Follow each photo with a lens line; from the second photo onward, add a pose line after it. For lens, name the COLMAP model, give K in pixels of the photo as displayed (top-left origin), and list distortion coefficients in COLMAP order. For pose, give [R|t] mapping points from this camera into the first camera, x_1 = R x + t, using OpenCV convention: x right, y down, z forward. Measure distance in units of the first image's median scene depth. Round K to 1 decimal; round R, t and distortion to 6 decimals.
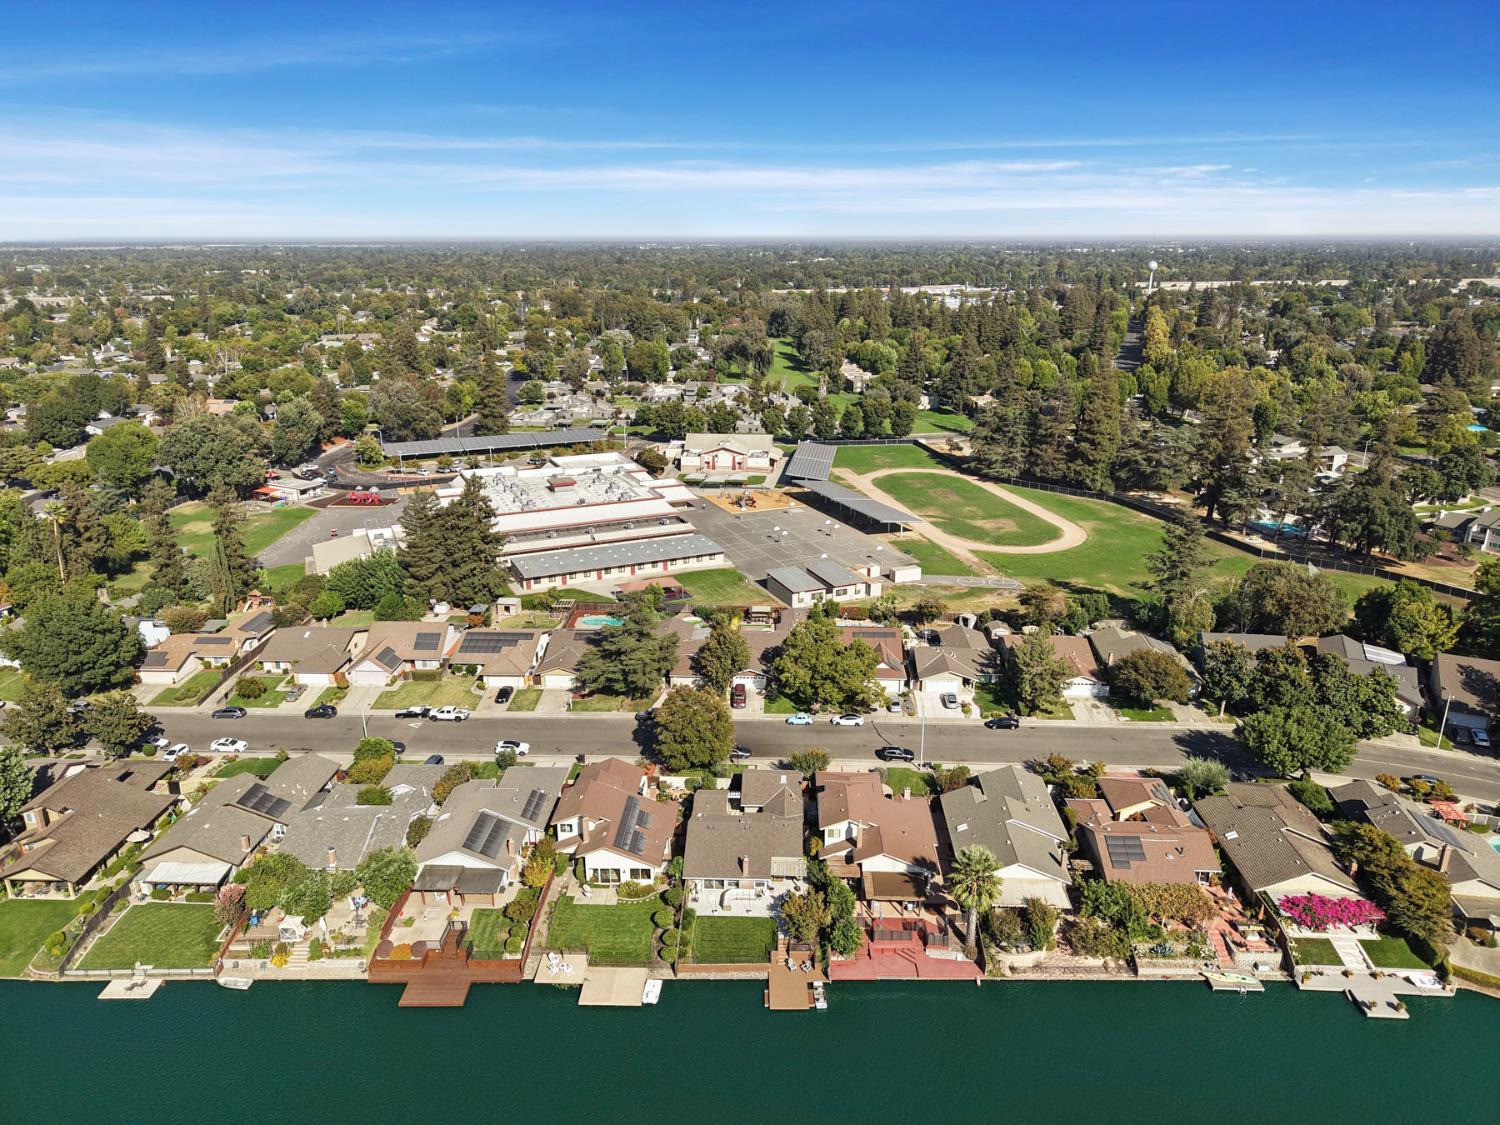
lens RADIAL K [[1011.4, 0, 754.5], [0, 1011.4, 562.6], [0, 0, 1]] dist [0.008397, -0.005435]
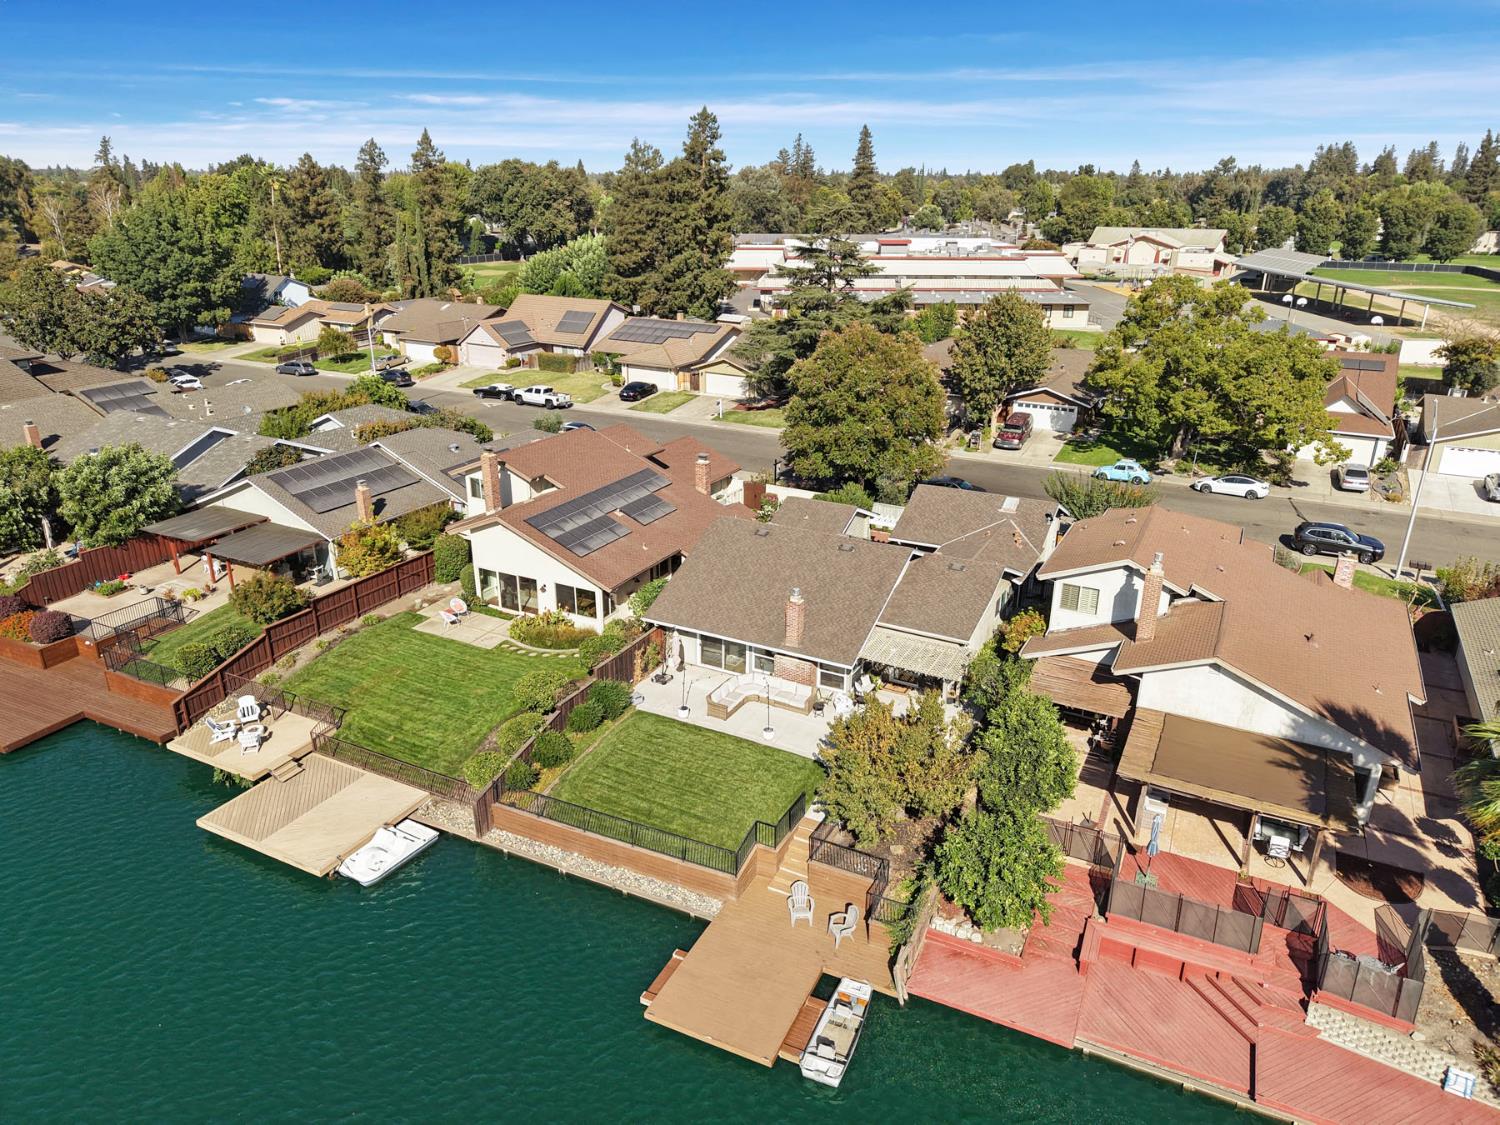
lens RADIAL K [[1005.7, 0, 751.8], [0, 1005.7, 561.3], [0, 0, 1]] dist [0.019586, -0.016124]
pose [[0.900296, 0.157971, -0.405602, 0.118611], [-0.138014, 0.987338, 0.078198, 0.249952], [0.412819, -0.014423, 0.910699, 0.655851]]
